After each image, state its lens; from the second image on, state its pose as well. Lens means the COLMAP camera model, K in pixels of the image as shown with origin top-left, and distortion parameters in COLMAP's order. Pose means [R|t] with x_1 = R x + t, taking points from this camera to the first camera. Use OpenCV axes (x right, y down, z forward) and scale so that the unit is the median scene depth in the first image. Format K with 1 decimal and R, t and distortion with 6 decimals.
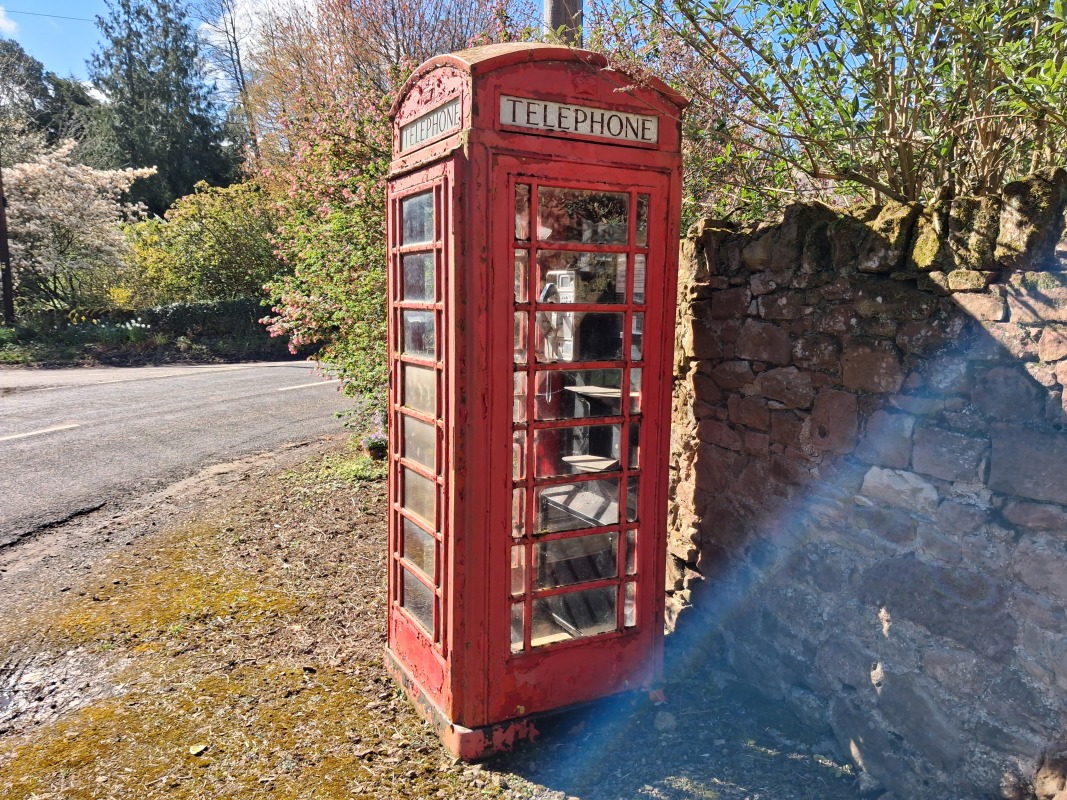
lens RADIAL K [[834.9, 0, 533.5], [0, 834.9, 400.0], [0, 0, 1]] dist [0.091124, -0.202233]
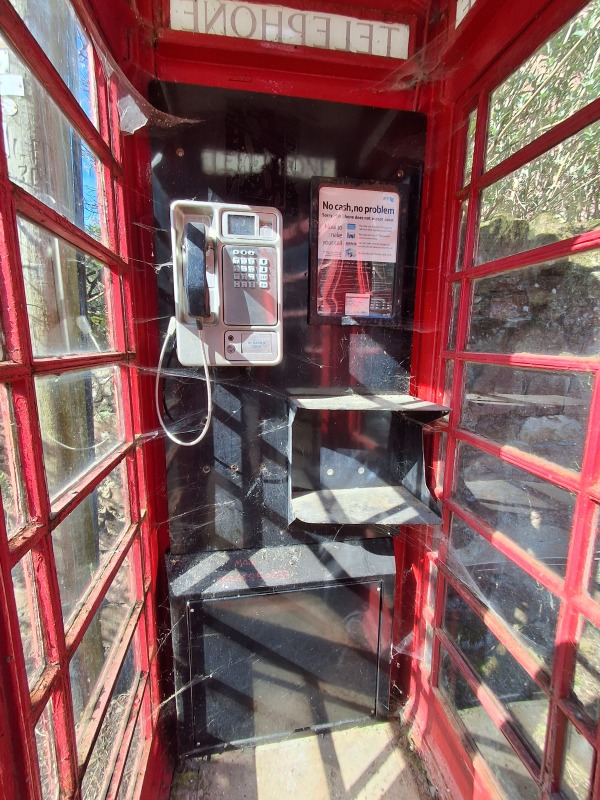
lens RADIAL K [[362.5, 0, 300.0], [0, 362.5, 400.0], [0, 0, 1]] dist [-0.002175, -0.000518]
pose [[0.309069, -0.171569, 0.935436, -0.225856], [0.109587, 0.983466, 0.144171, -0.065501], [-0.944705, 0.057953, 0.322761, 1.021941]]
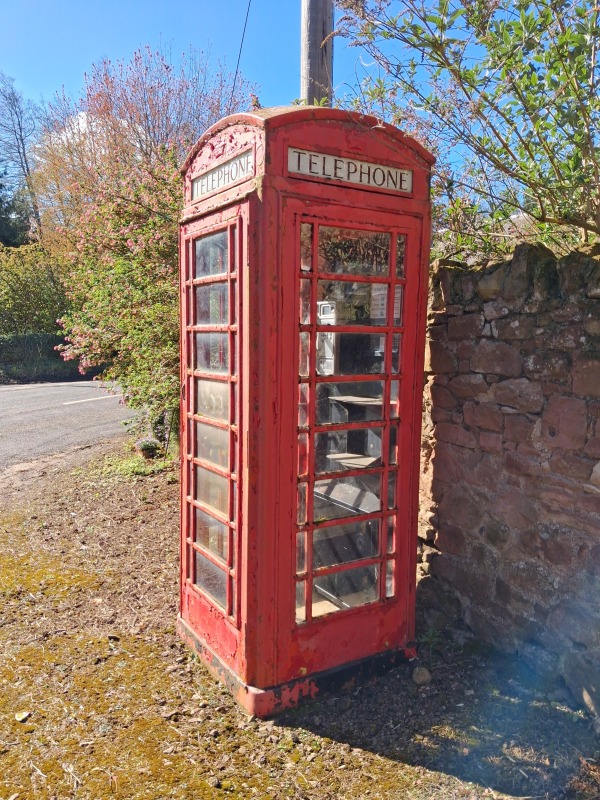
lens RADIAL K [[621.4, 0, 283.0], [0, 621.4, 402.3], [0, 0, 1]] dist [0.051645, -0.079056]
pose [[0.998203, -0.008912, 0.059256, -0.088854], [0.009723, 0.999863, -0.013403, 0.003769], [-0.059129, 0.013955, 0.998153, 0.120561]]
